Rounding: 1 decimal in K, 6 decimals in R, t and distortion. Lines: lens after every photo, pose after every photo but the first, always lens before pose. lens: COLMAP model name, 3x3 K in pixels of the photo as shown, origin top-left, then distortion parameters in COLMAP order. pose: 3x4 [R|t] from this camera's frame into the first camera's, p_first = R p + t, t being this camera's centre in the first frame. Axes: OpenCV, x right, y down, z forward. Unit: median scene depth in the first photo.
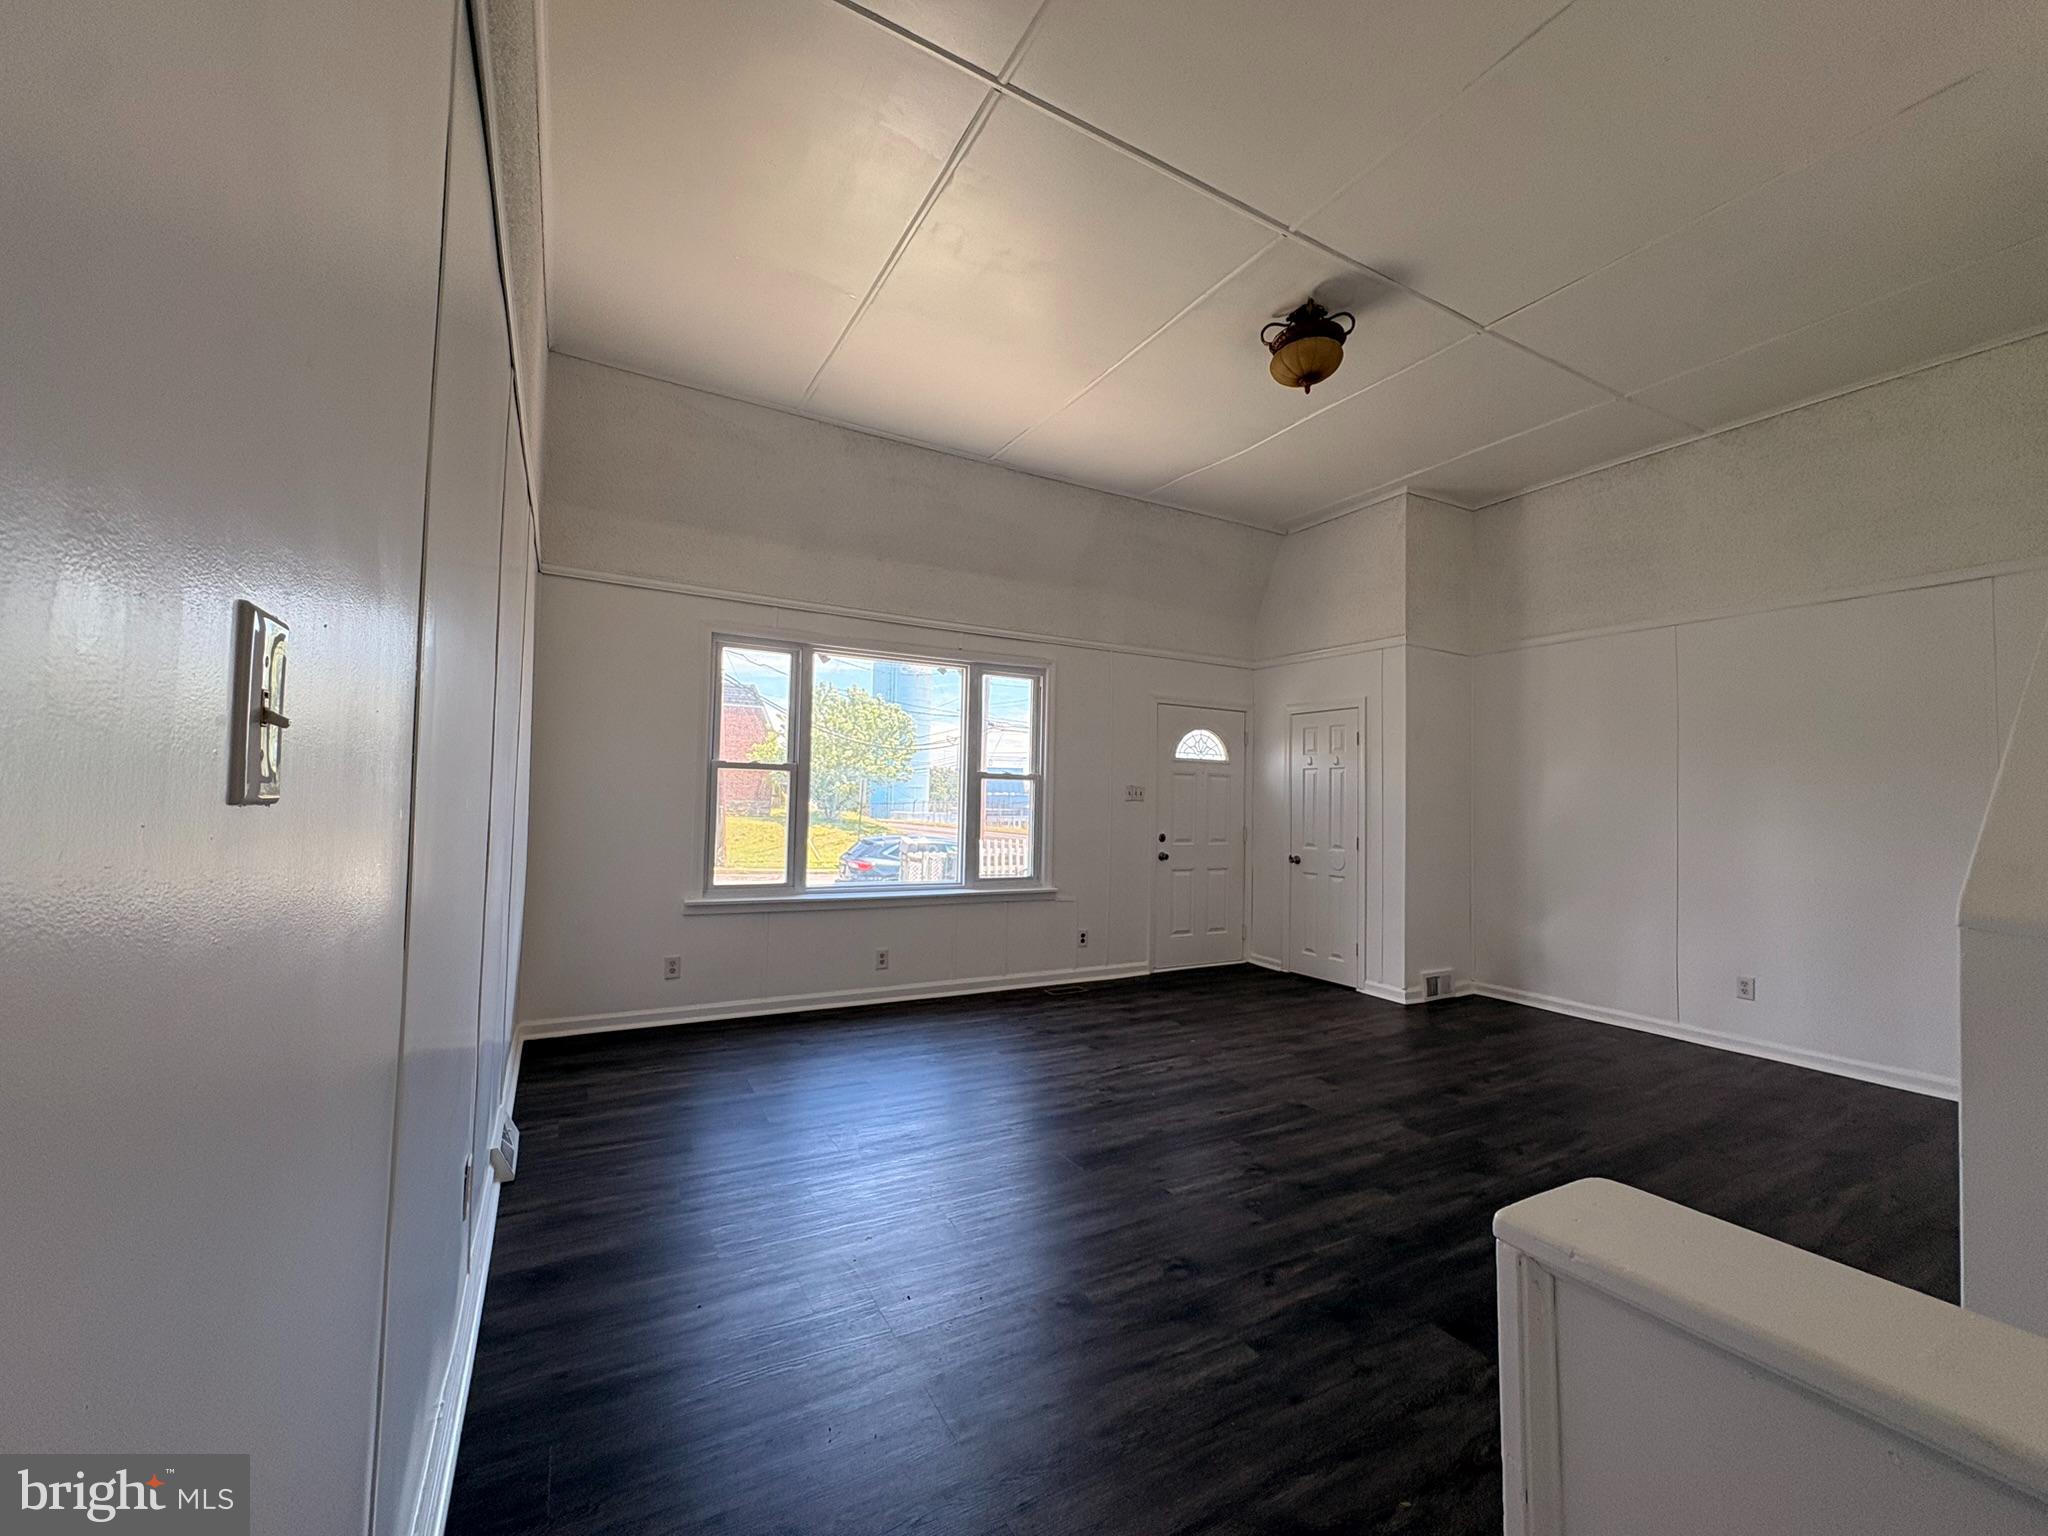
lens RADIAL K [[814.5, 0, 1020.8], [0, 814.5, 769.0], [0, 0, 1]] dist [-0.003951, 0.001825]
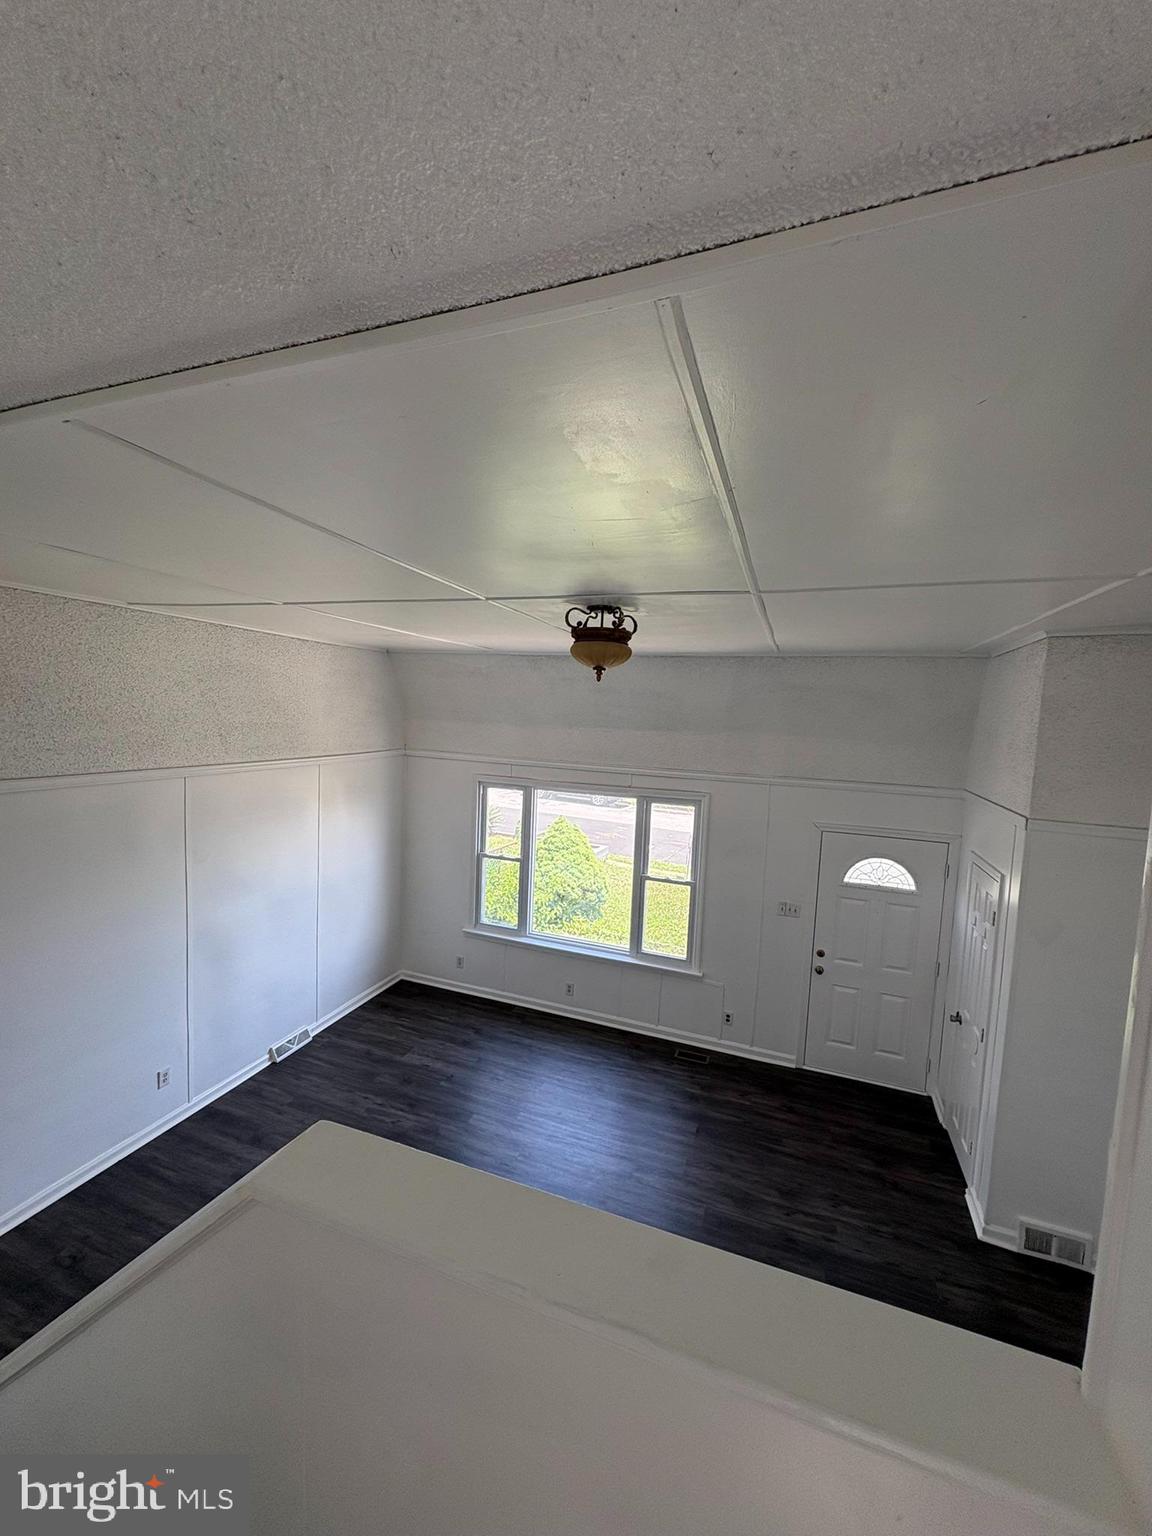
lens RADIAL K [[610.9, 0, 585.6], [0, 610.9, 766.3], [0, 0, 1]] dist [-0.003951, 0.001825]
pose [[0.648641, 0.071318, -0.757746, 0.798259], [0.003214, 0.995335, 0.096430, -0.341923], [0.761088, -0.064984, 0.645385, 0.348063]]
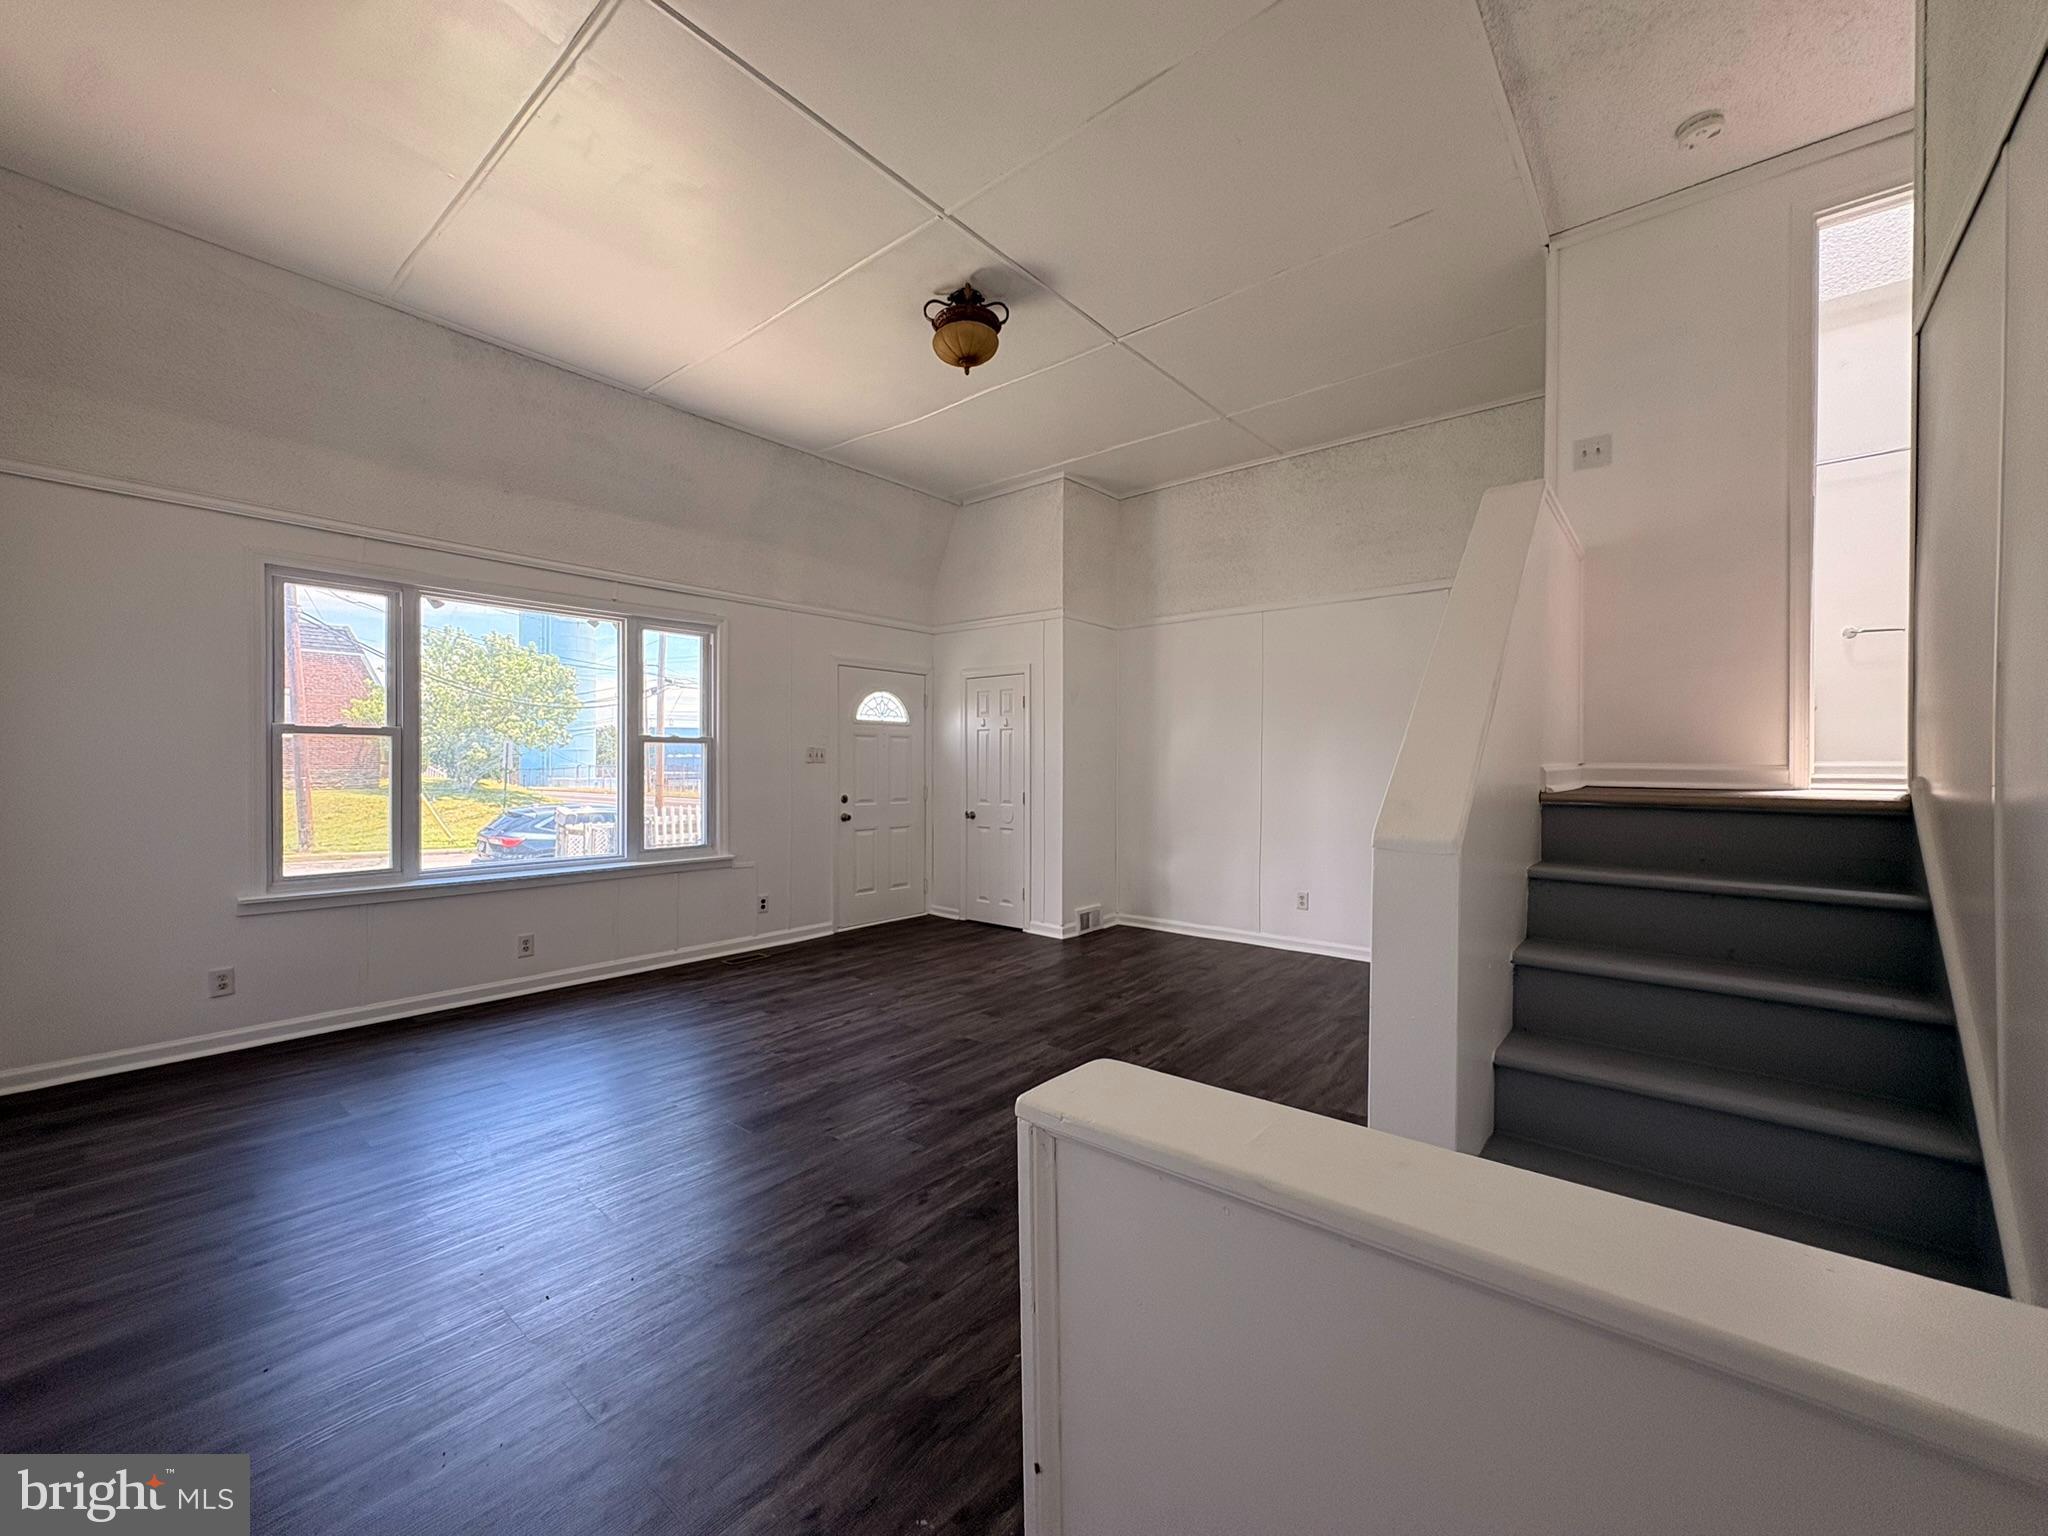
lens RADIAL K [[814.5, 0, 1023.2], [0, 814.5, 768.3], [0, 0, 1]] dist [-0.003951, 0.001825]
pose [[0.932078, -0.021705, 0.361606, 0.022615], [0.003860, 0.998742, 0.049998, -0.004170], [-0.362237, -0.045207, 0.930989, -0.023680]]
